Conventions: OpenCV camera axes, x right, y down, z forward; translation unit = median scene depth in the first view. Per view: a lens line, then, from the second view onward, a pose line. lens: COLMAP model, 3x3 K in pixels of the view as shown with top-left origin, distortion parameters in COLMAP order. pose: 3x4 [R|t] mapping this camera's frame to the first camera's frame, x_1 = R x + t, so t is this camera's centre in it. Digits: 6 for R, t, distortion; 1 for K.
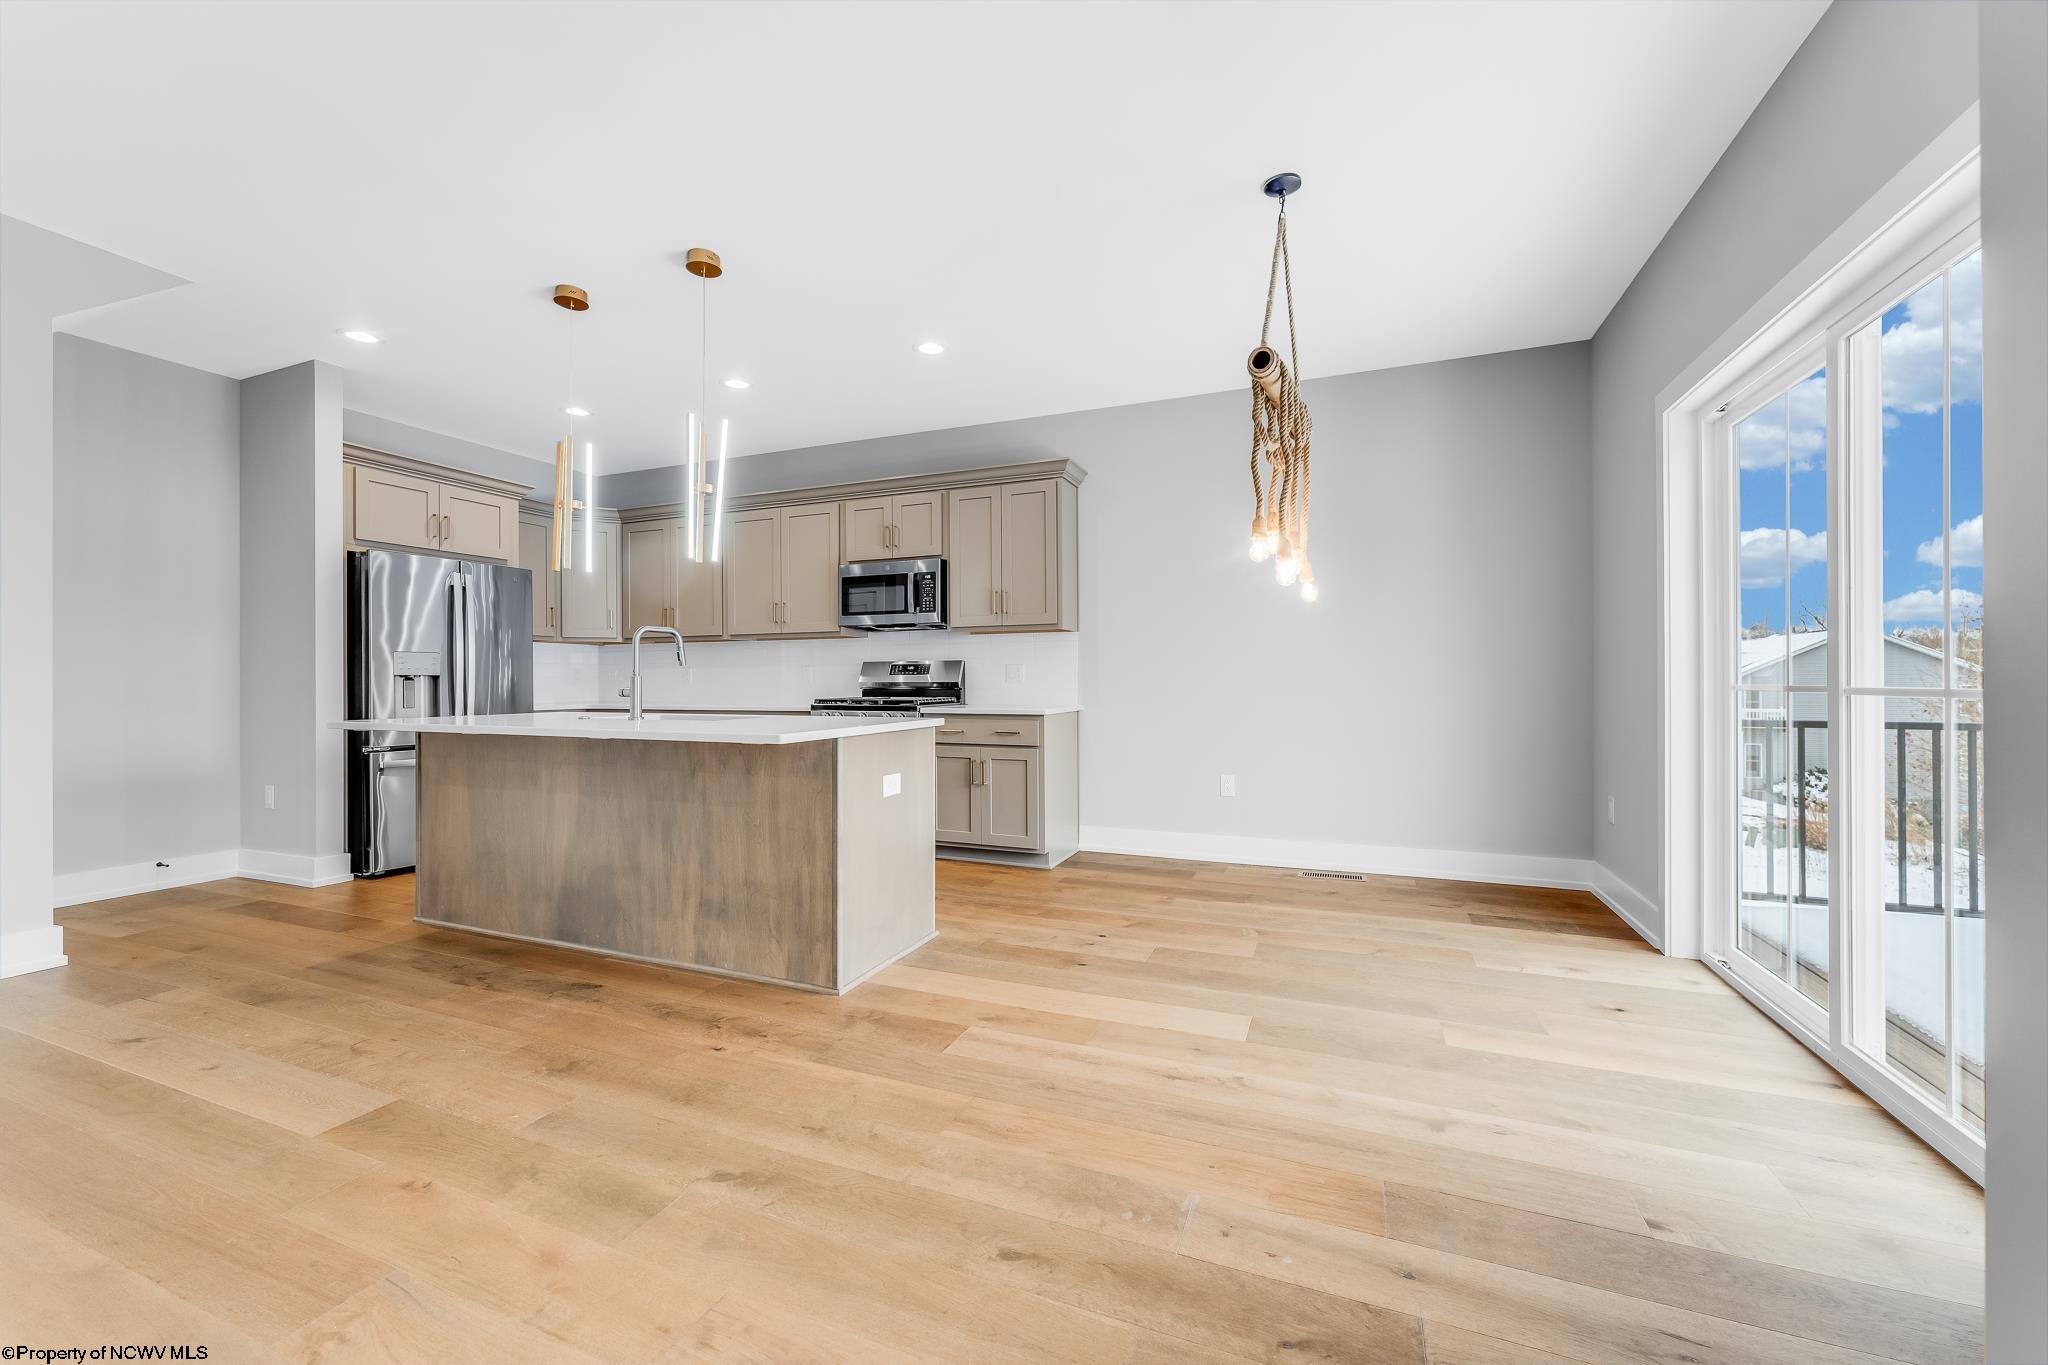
lens RADIAL K [[814.3, 0, 1024.6], [0, 814.3, 685.4], [0, 0, 1]] dist [0.008131, -0.000062]
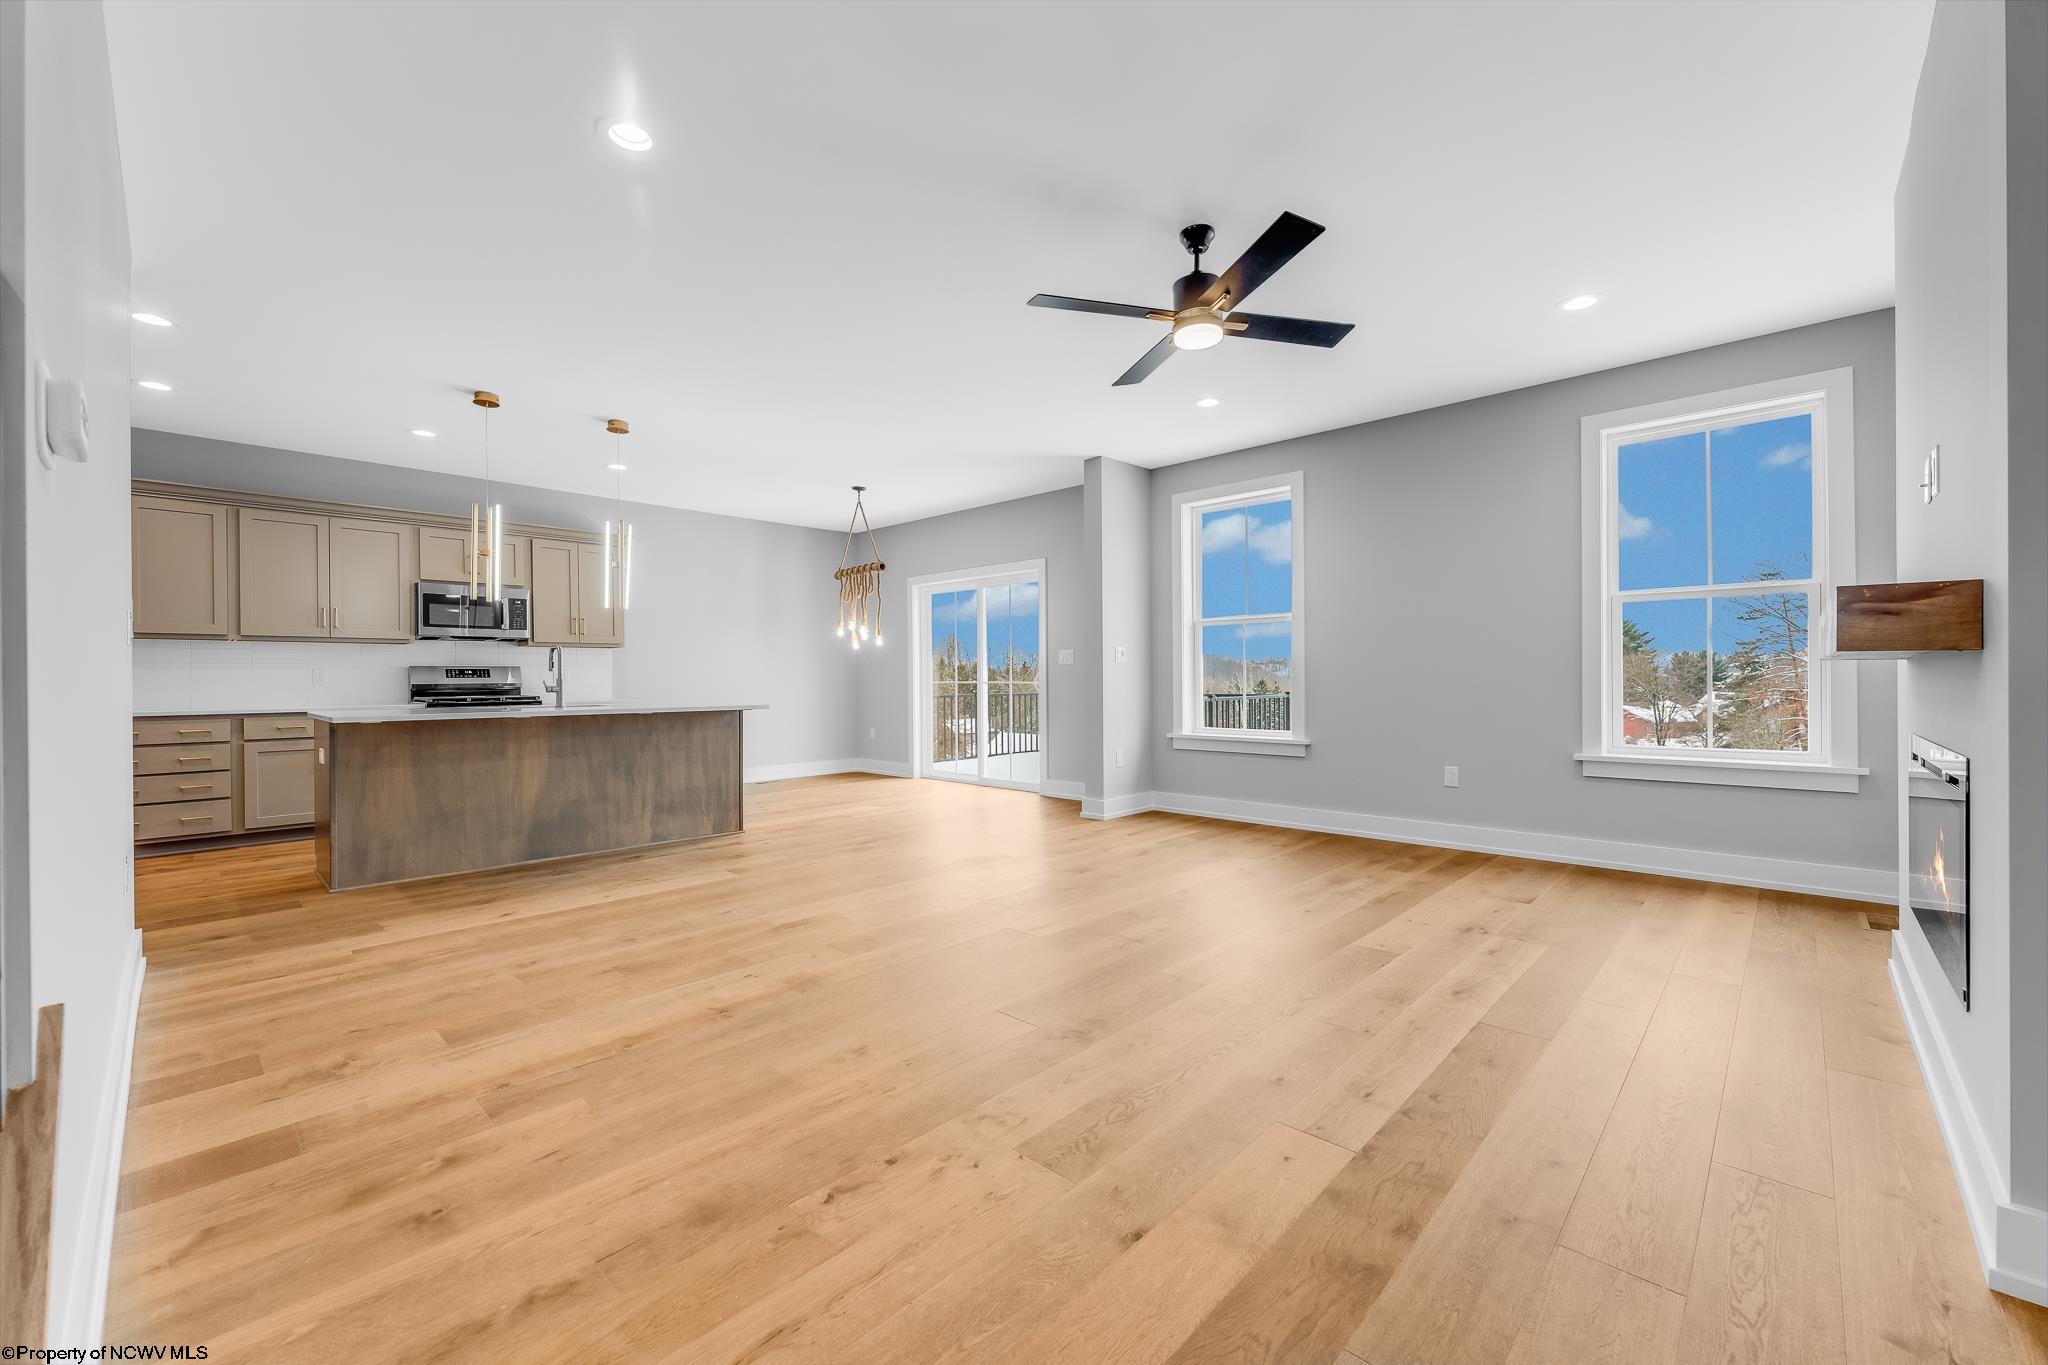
lens RADIAL K [[814.3, 0, 1024.9], [0, 814.3, 680.1], [0, 0, 1]] dist [0.008131, -0.000062]
pose [[0.367642, -0.003942, 0.929959, -1.689536], [0.012585, 0.999921, -0.000737, 0.003430], [-0.929882, 0.011975, 0.367662, -0.381072]]
